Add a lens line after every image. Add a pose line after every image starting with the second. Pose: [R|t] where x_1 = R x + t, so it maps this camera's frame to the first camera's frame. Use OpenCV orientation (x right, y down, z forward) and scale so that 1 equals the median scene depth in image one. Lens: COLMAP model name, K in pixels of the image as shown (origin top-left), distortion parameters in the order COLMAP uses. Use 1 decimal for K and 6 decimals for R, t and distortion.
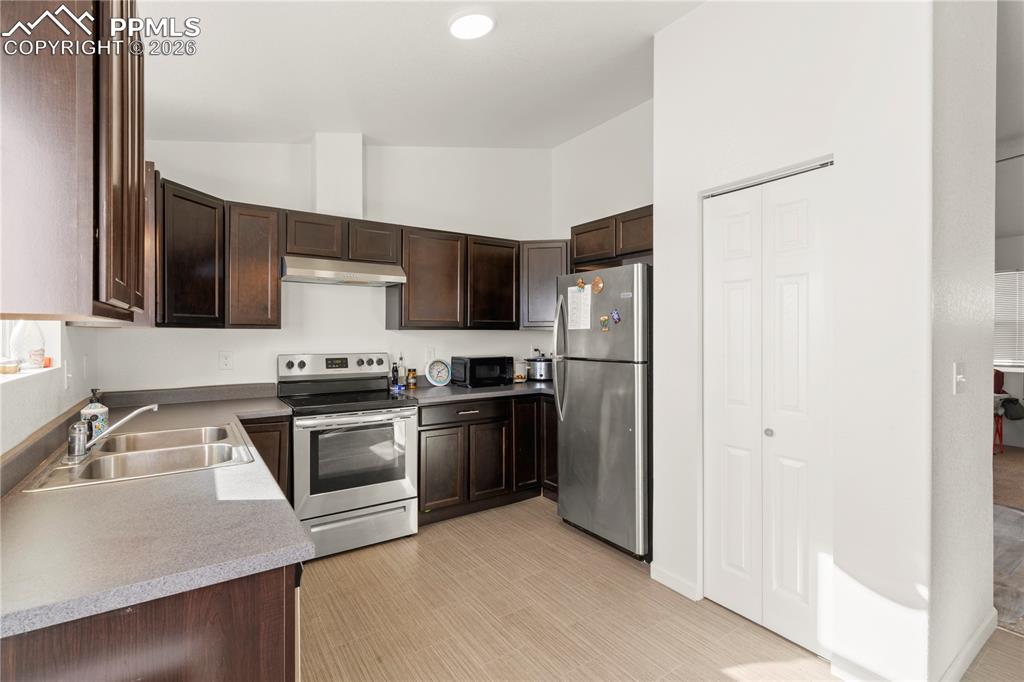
lens RADIAL K [[466.2, 0, 514.1], [0, 466.2, 335.8], [0, 0, 1]] dist [-0.003372, 0.000034]
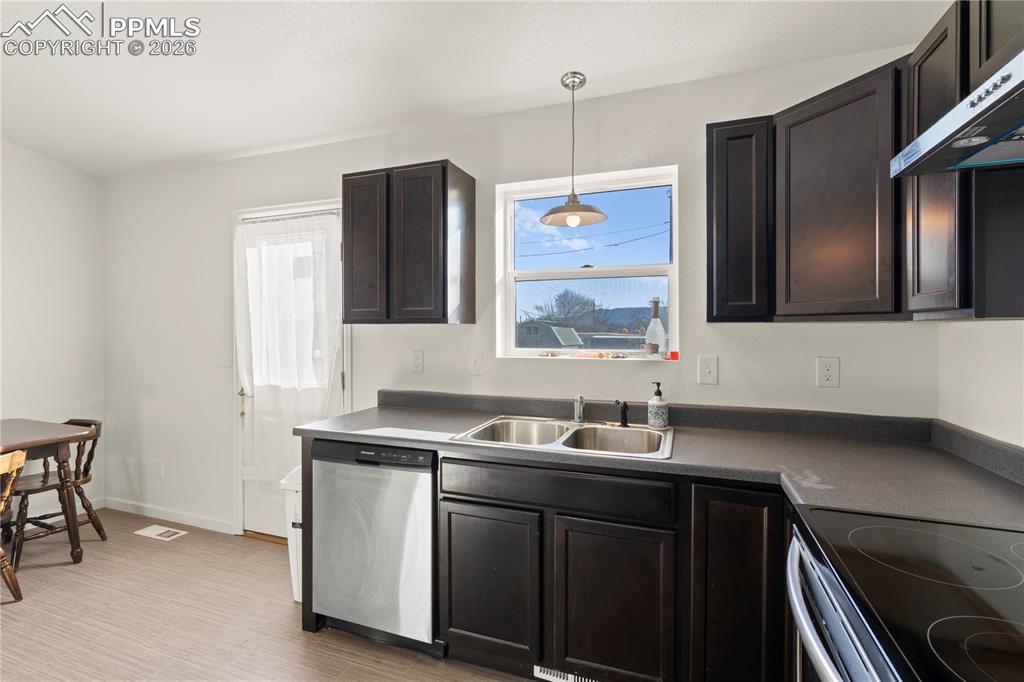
lens RADIAL K [[464.4, 0, 515.9], [0, 464.4, 332.8], [0, 0, 1]] dist [-0.010149, 0.000088]
pose [[-0.815851, 0.002251, -0.578258, -0.013357], [-0.004341, 0.999940, 0.010017, -0.005151], [0.578246, 0.010682, -0.815793, 0.998706]]
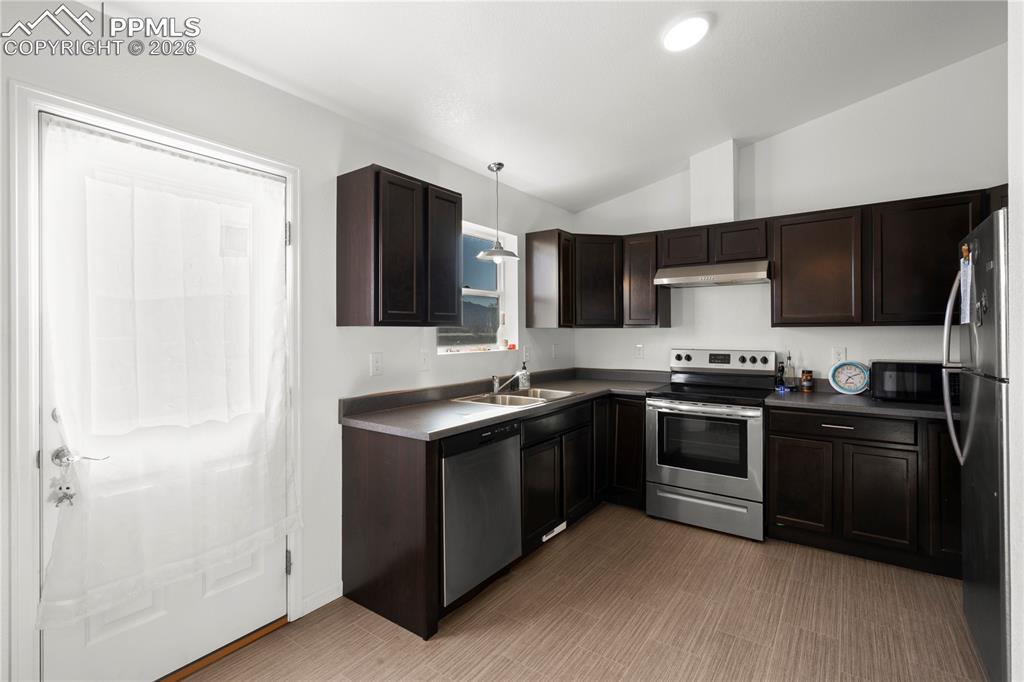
lens RADIAL K [[467.6, 0, 516.9], [0, 467.6, 330.6], [0, 0, 1]] dist [-0.009214, 0.000980]
pose [[0.344145, -0.004380, -0.938906, 0.498351], [-0.000520, 0.999988, -0.004855, -0.000791], [0.938916, 0.002159, 0.344139, 0.197182]]
